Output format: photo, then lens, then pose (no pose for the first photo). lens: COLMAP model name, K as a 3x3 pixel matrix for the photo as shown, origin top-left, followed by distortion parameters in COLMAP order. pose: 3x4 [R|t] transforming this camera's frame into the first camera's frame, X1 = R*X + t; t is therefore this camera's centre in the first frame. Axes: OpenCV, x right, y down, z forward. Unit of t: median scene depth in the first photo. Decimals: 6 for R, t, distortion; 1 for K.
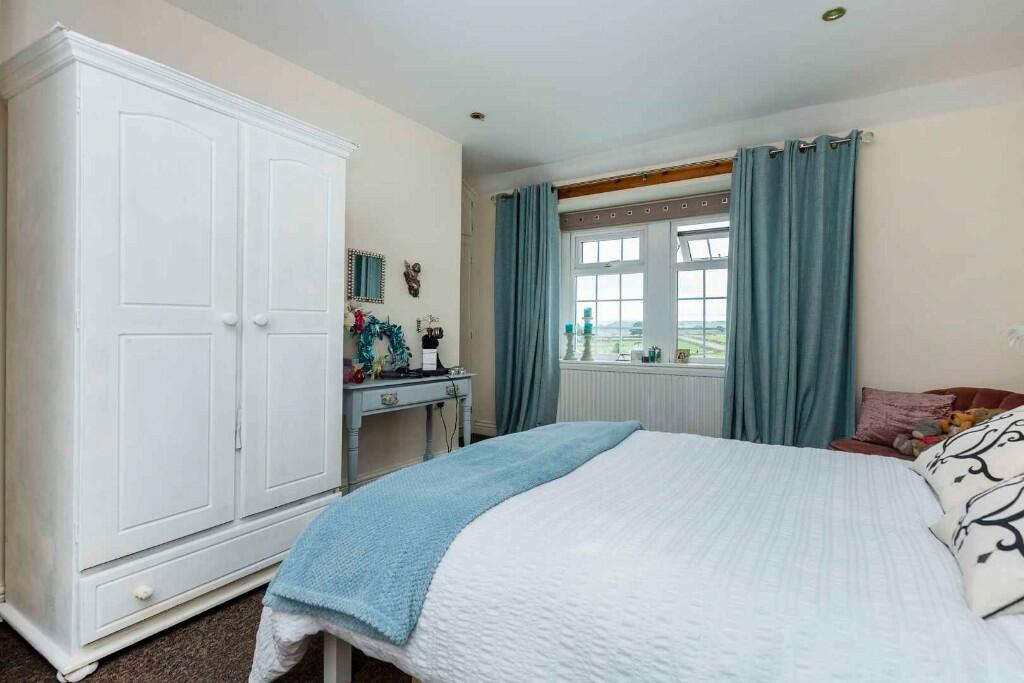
lens RADIAL K [[463.8, 0, 511.3], [0, 463.8, 337.0], [0, 0, 1]] dist [0.004025, 0.000283]
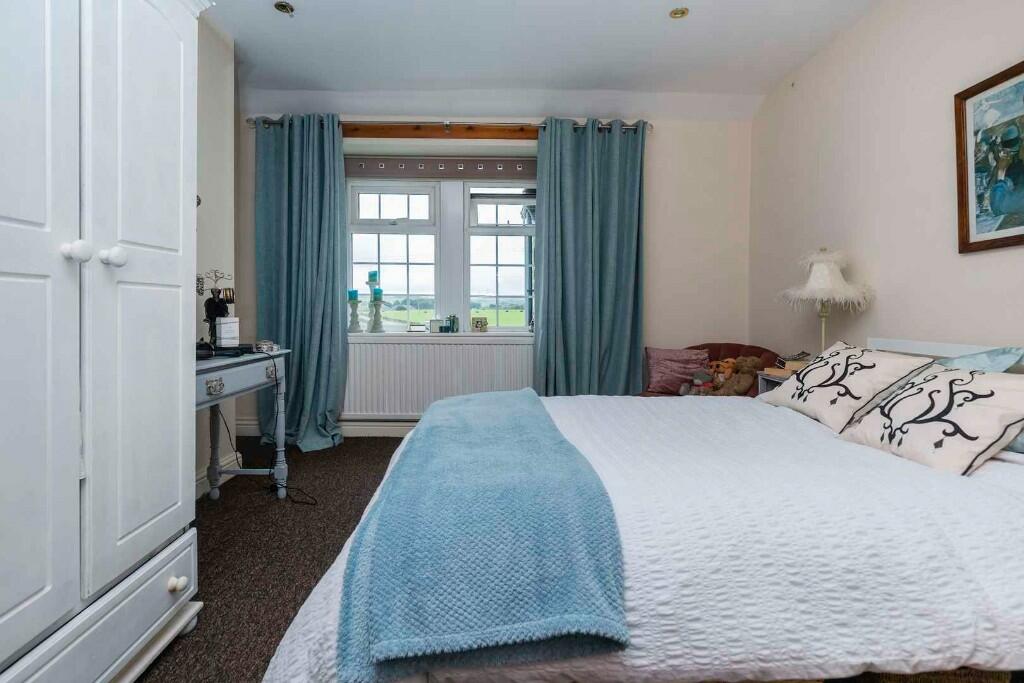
lens RADIAL K [[530.1, 0, 475.4], [0, 530.1, 325.8], [0, 0, 1]] dist [0.000297, 0.001581]
pose [[0.851085, -0.016976, 0.524754, -0.248731], [0.003738, 0.999648, 0.026276, 0.016572], [-0.525015, -0.020401, 0.850849, 0.091797]]
